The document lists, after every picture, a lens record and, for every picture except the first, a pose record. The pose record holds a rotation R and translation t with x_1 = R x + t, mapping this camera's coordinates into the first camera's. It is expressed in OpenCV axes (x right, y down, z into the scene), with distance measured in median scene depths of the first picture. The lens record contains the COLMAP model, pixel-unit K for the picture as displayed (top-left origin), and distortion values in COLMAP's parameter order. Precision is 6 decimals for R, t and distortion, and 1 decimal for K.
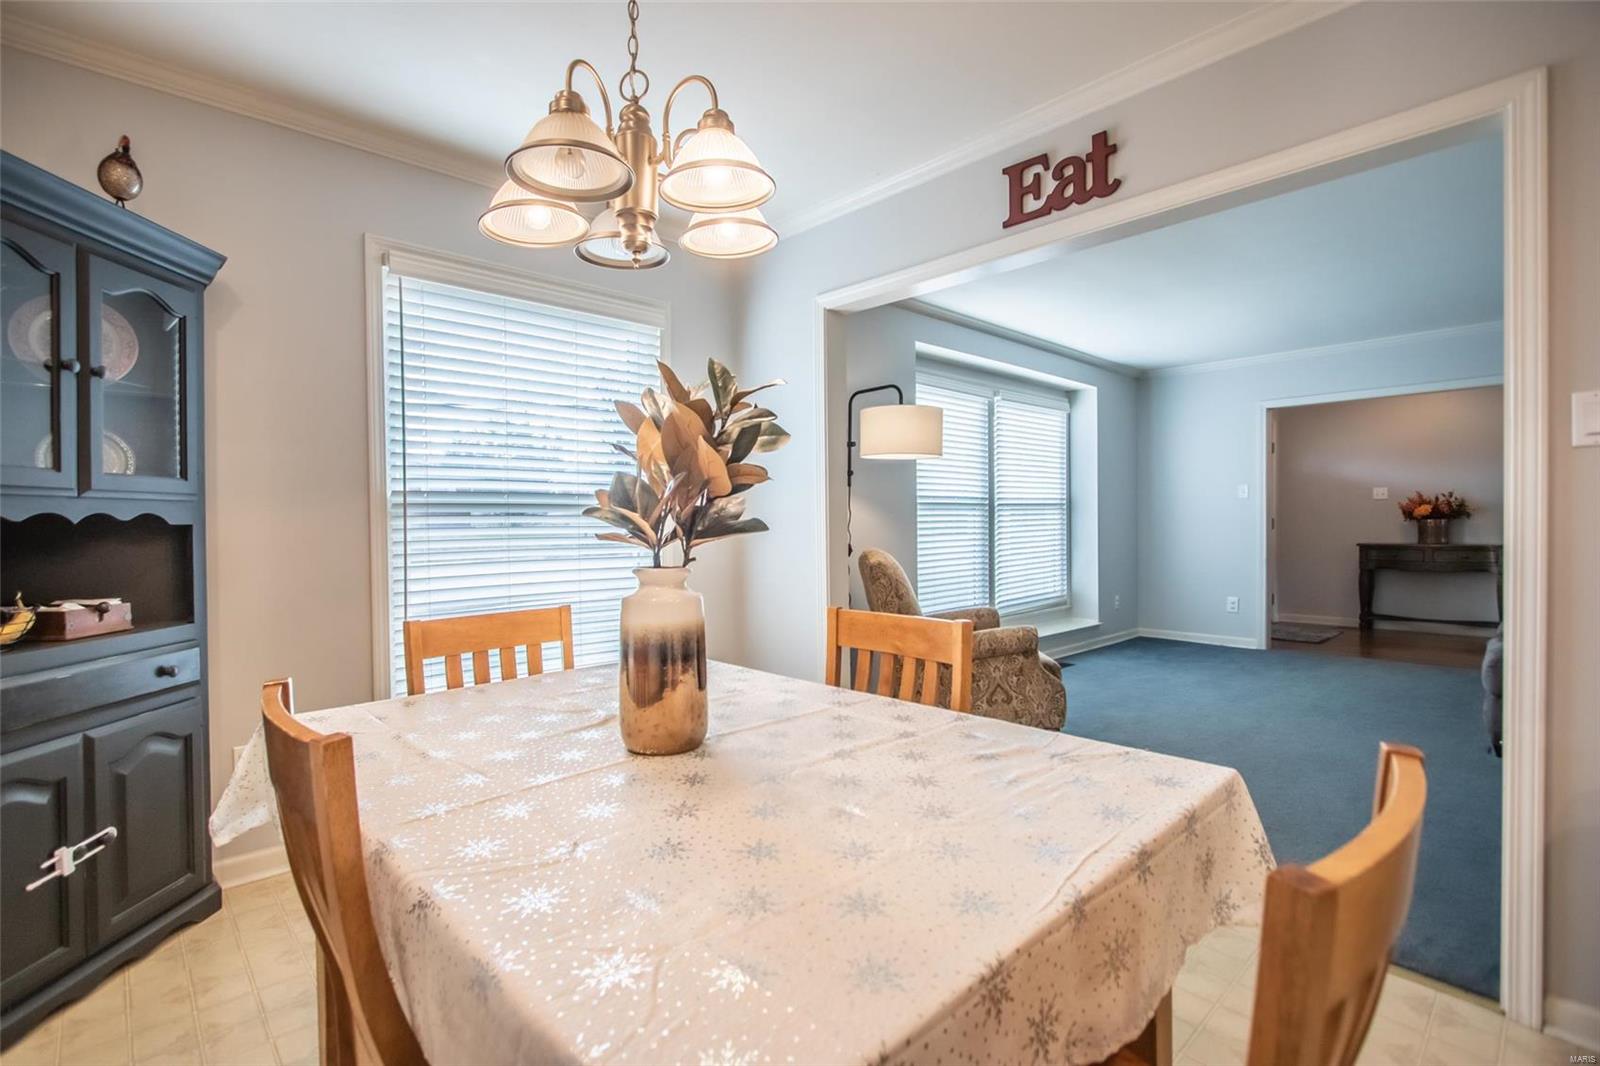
lens RADIAL K [[734.0, 0, 796.8], [0, 734.0, 530.5], [0, 0, 1]] dist [-0.004611, -0.000321]
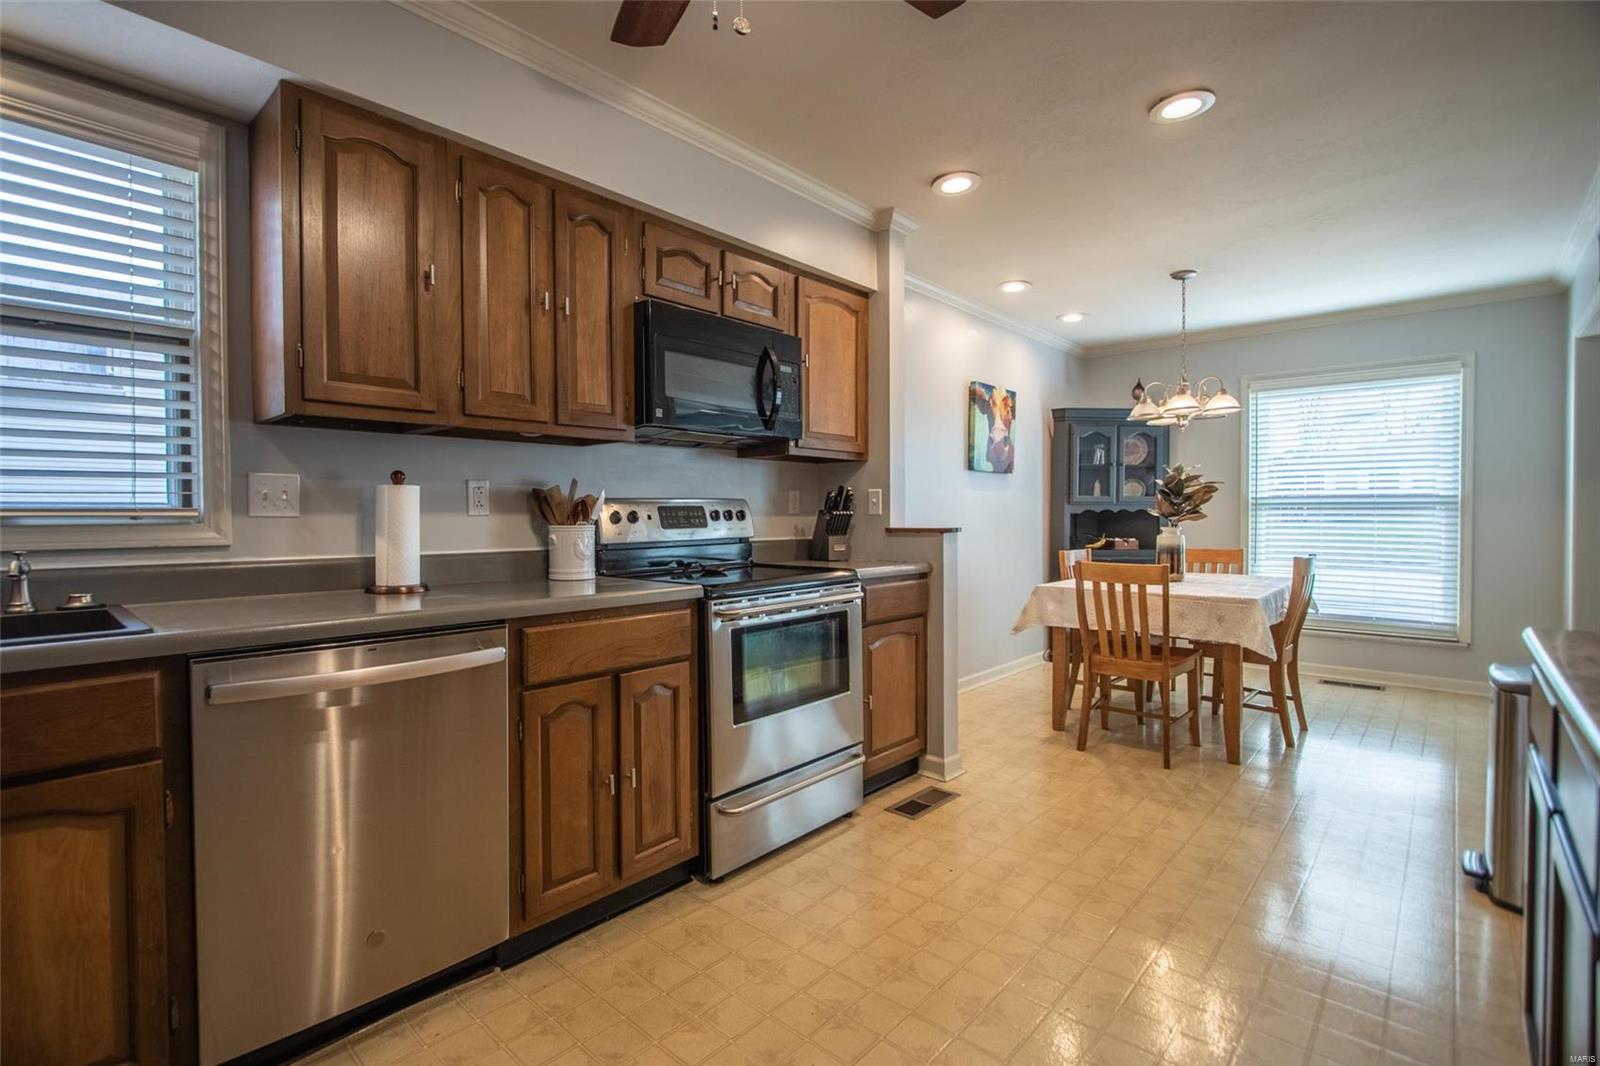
lens RADIAL K [[734.0, 0, 797.6], [0, 734.0, 531.7], [0, 0, 1]] dist [-0.004611, -0.000321]
pose [[0.070422, 0.017928, -0.997356, 1.623492], [-0.016228, 0.999727, 0.016825, 0.032118], [0.997385, 0.015001, 0.070694, -0.468947]]
